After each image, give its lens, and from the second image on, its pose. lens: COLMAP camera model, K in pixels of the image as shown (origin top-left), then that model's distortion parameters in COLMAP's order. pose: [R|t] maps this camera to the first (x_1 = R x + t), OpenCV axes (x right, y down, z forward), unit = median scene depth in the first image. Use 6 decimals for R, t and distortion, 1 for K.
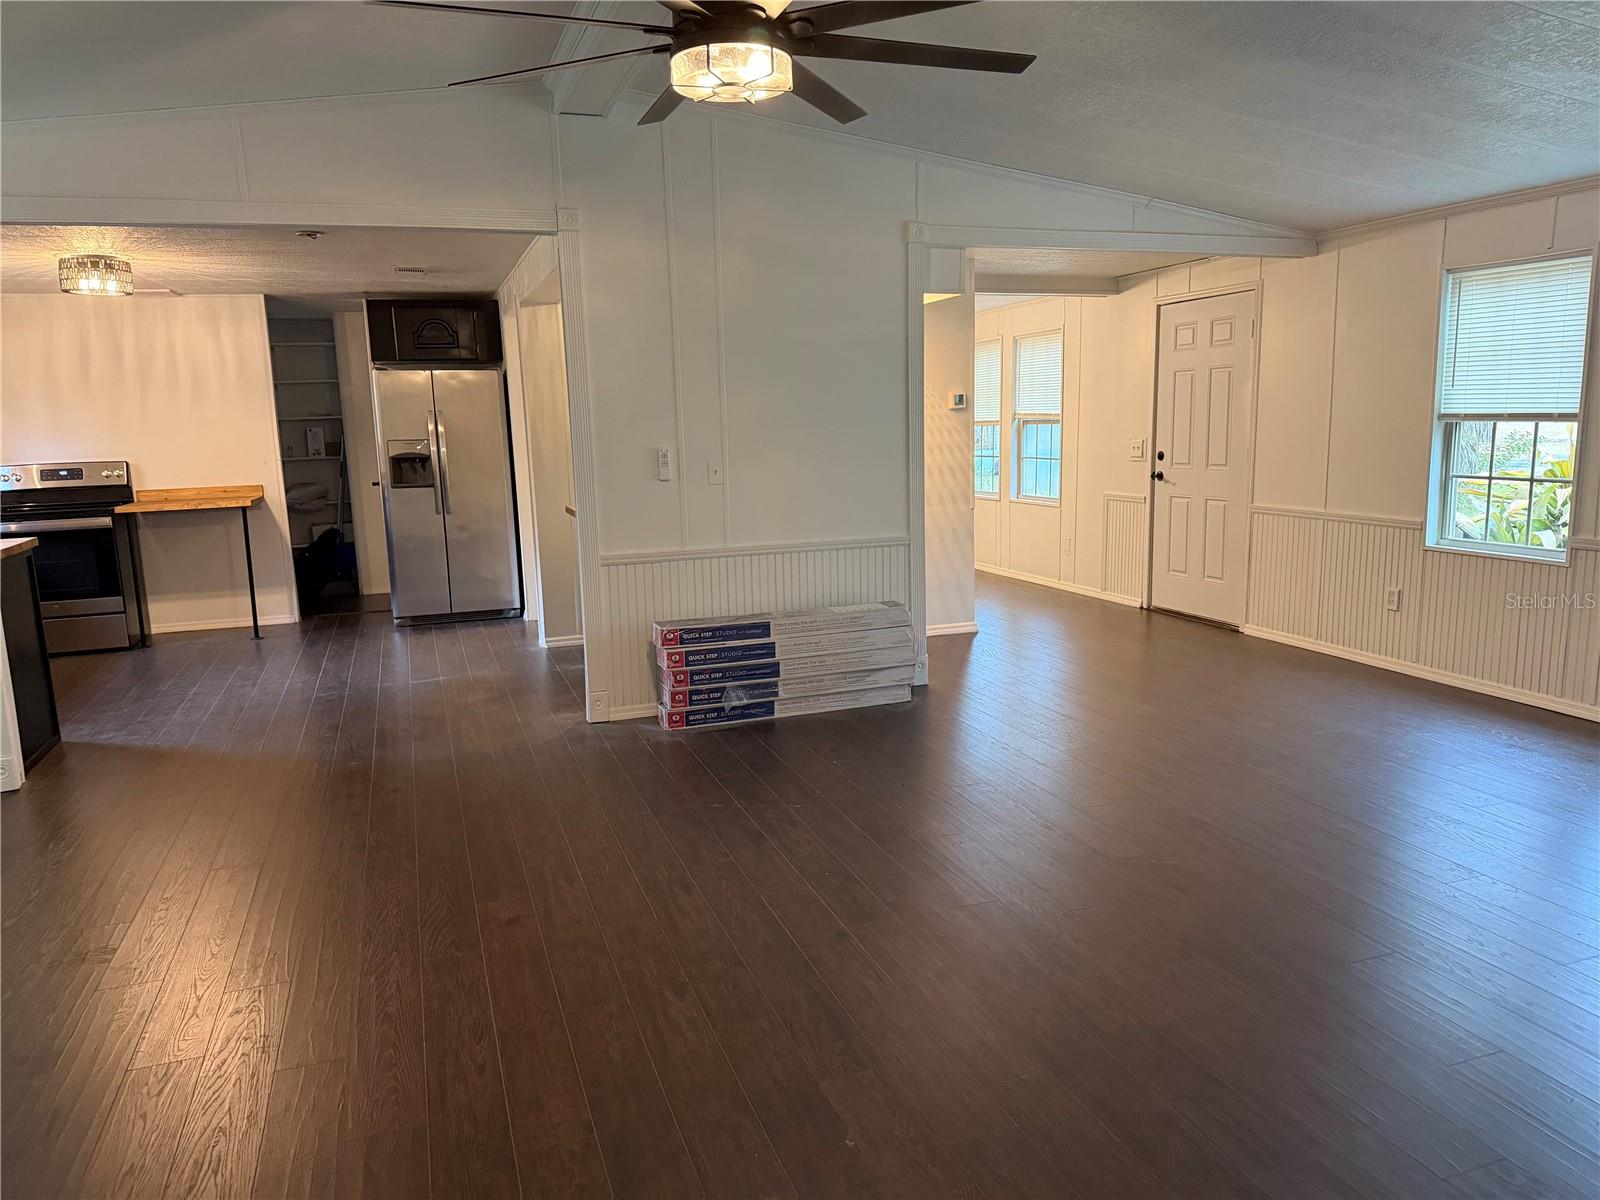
lens RADIAL K [[1112.0, 0, 807.6], [0, 1112.0, 606.9], [0, 0, 1]] dist [0.101146, -0.146098]
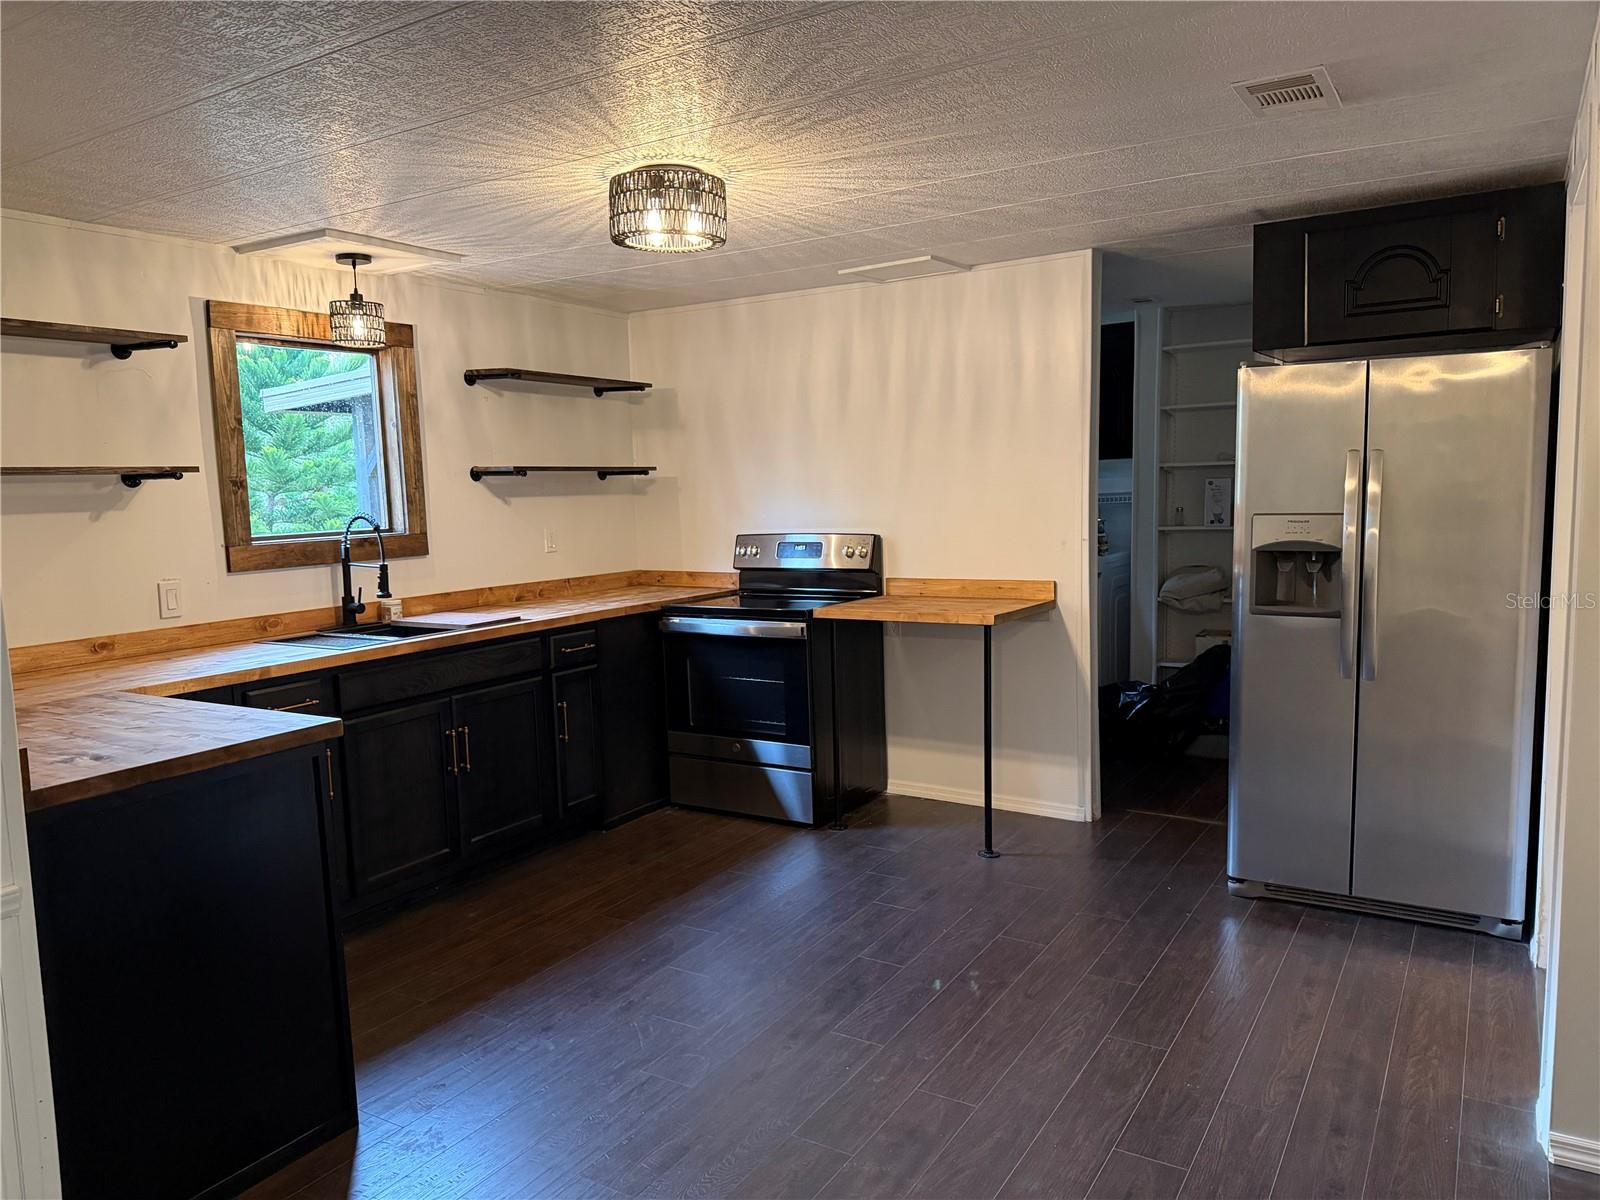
lens RADIAL K [[1112.0, 0, 807.6], [0, 1112.0, 606.9], [0, 0, 1]] dist [0.101146, -0.146098]
pose [[0.625808, 0.095287, -0.774135, -0.120915], [-0.122635, 0.992186, 0.022988, -0.097921], [0.770276, 0.080550, 0.632603, 0.569692]]
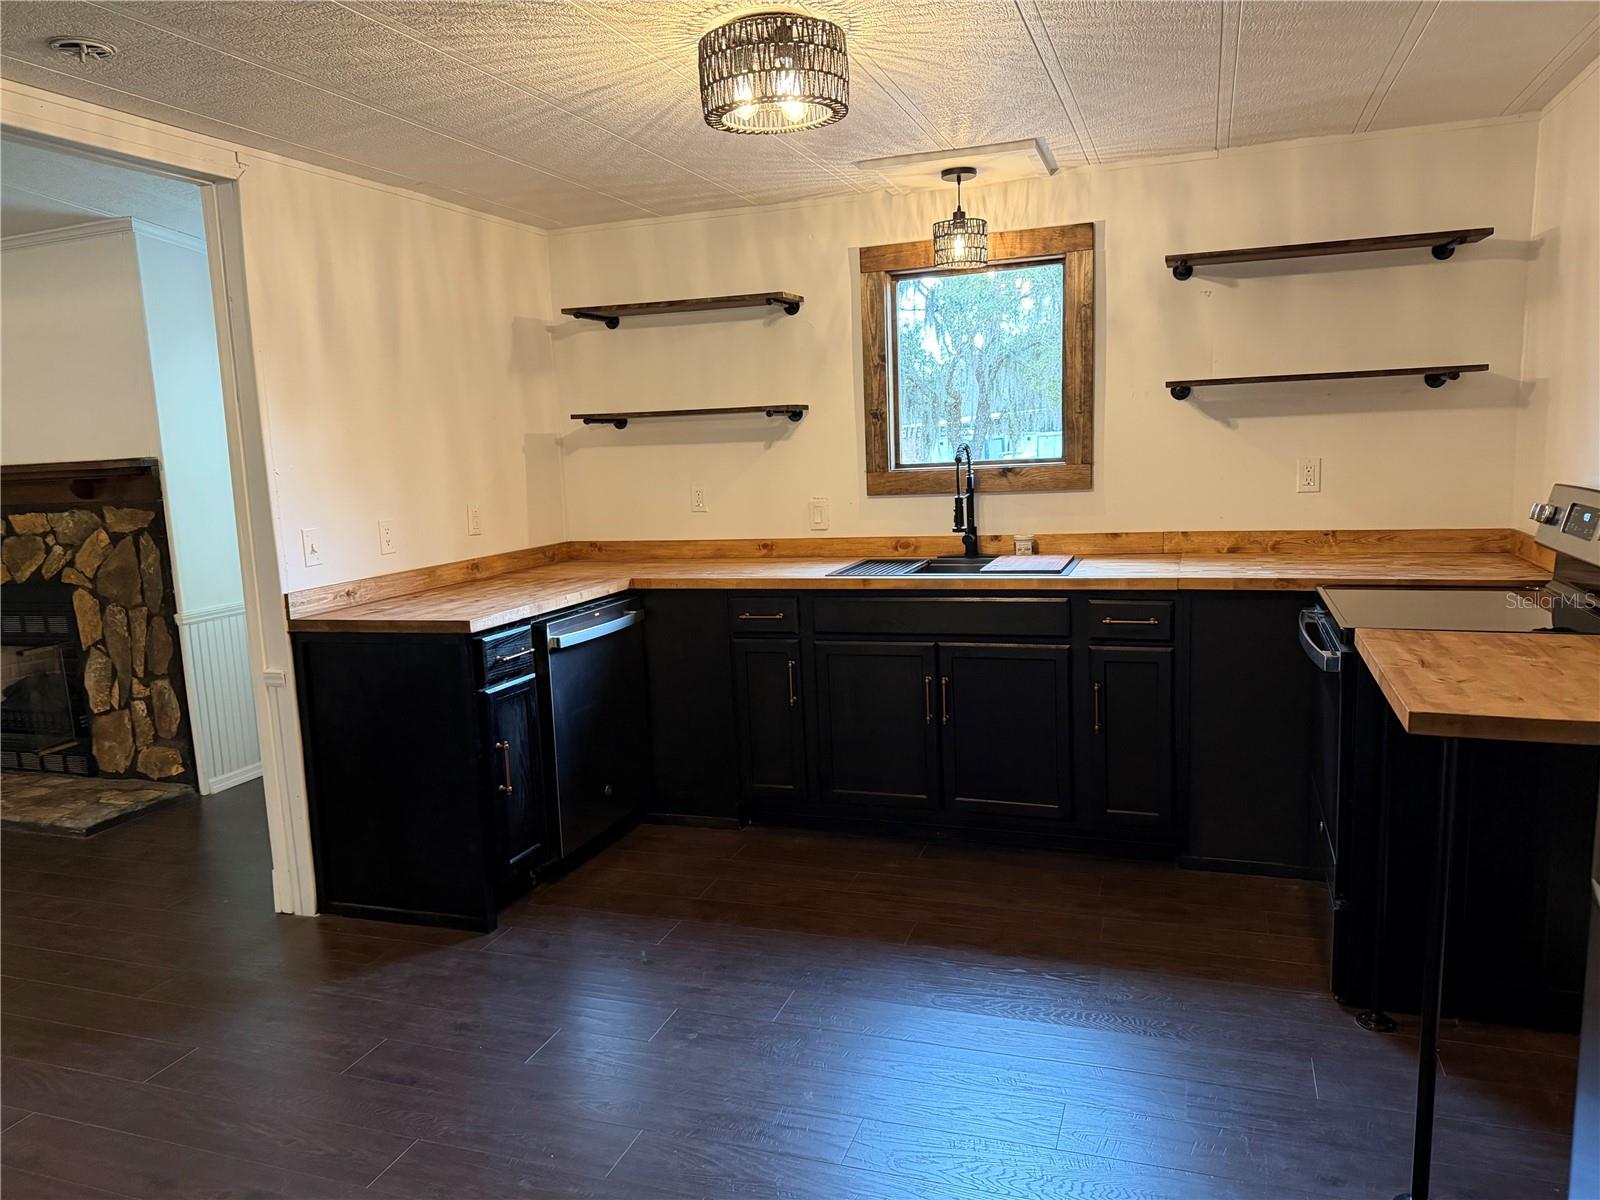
lens RADIAL K [[1112.0, 0, 807.6], [0, 1112.0, 606.9], [0, 0, 1]] dist [0.101146, -0.146098]
pose [[-0.622386, 0.169803, -0.764070, -0.220367], [-0.075493, 0.958610, 0.274531, -0.170161], [0.779061, 0.228546, -0.583807, 1.019805]]
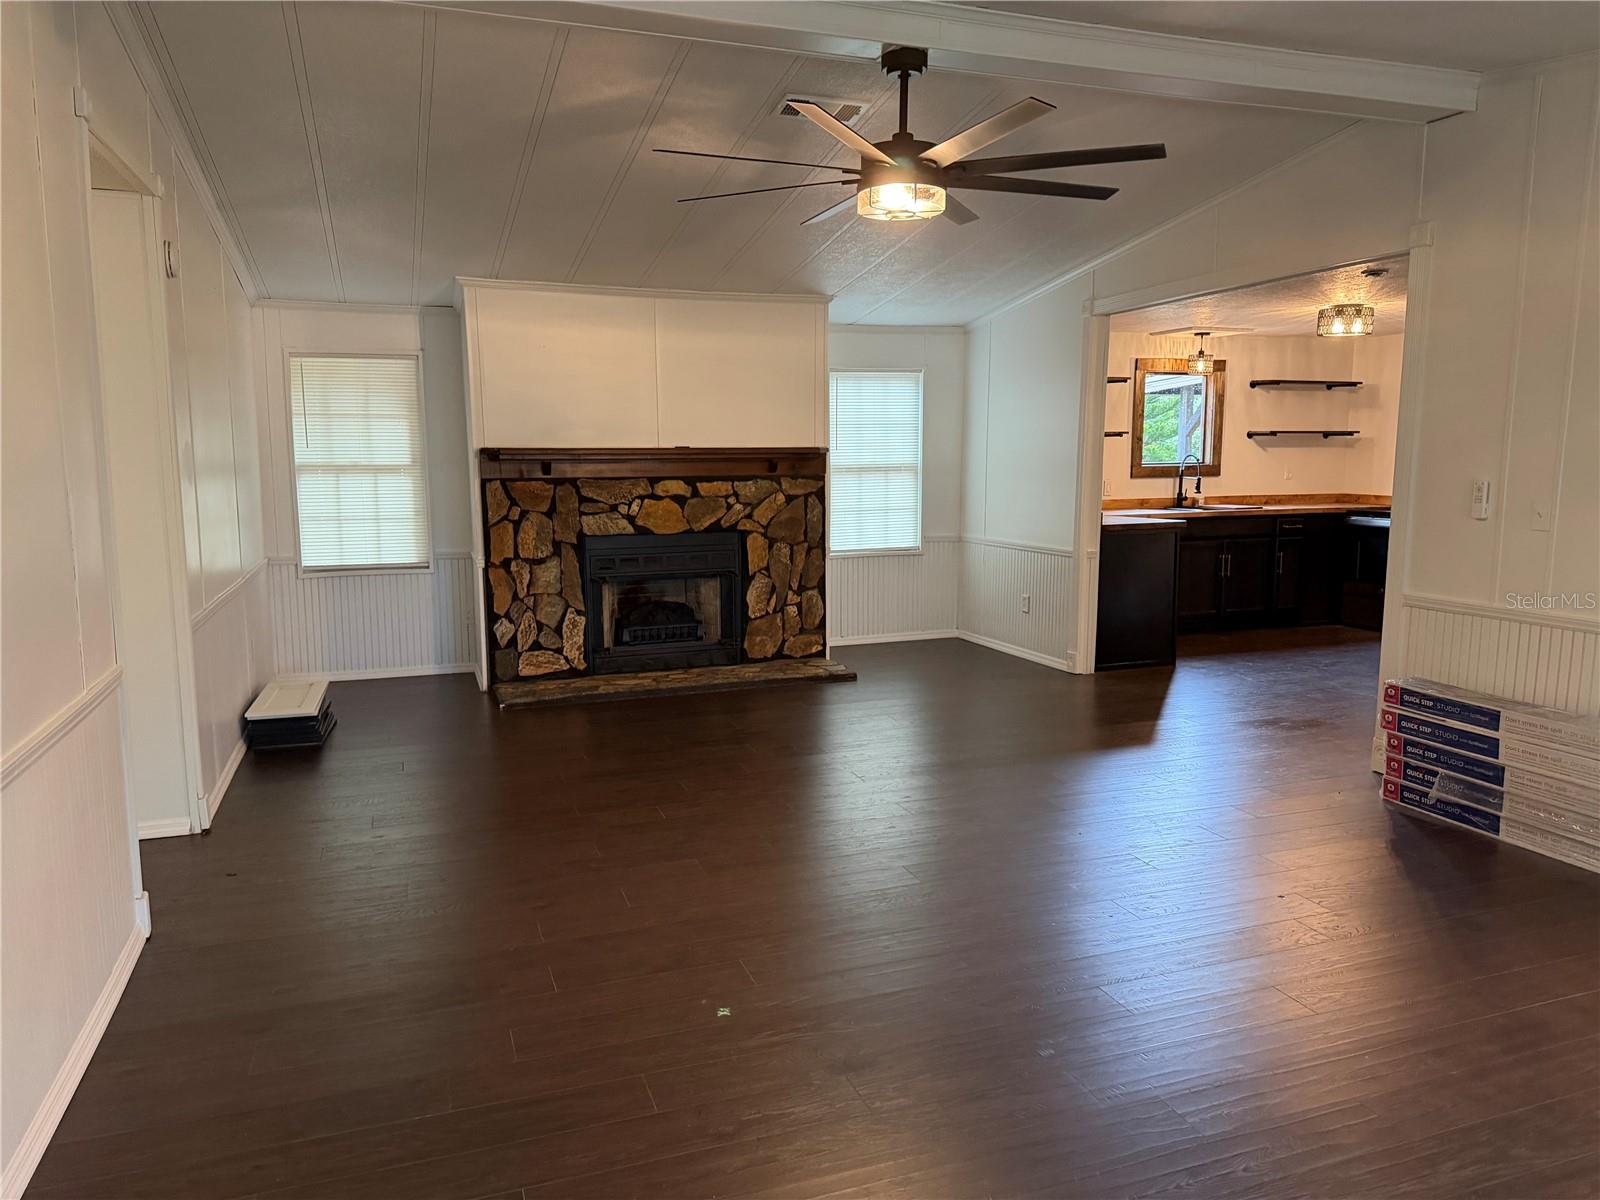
lens RADIAL K [[1121.6, 0, 800.6], [0, 1121.6, 615.4], [0, 0, 1]] dist [0.005368, 0.000255]
pose [[-0.002633, 0.171706, -0.985145, 0.497304], [-0.164093, 0.971720, 0.169805, -0.071591], [0.986441, 0.162103, 0.025618, 0.340813]]
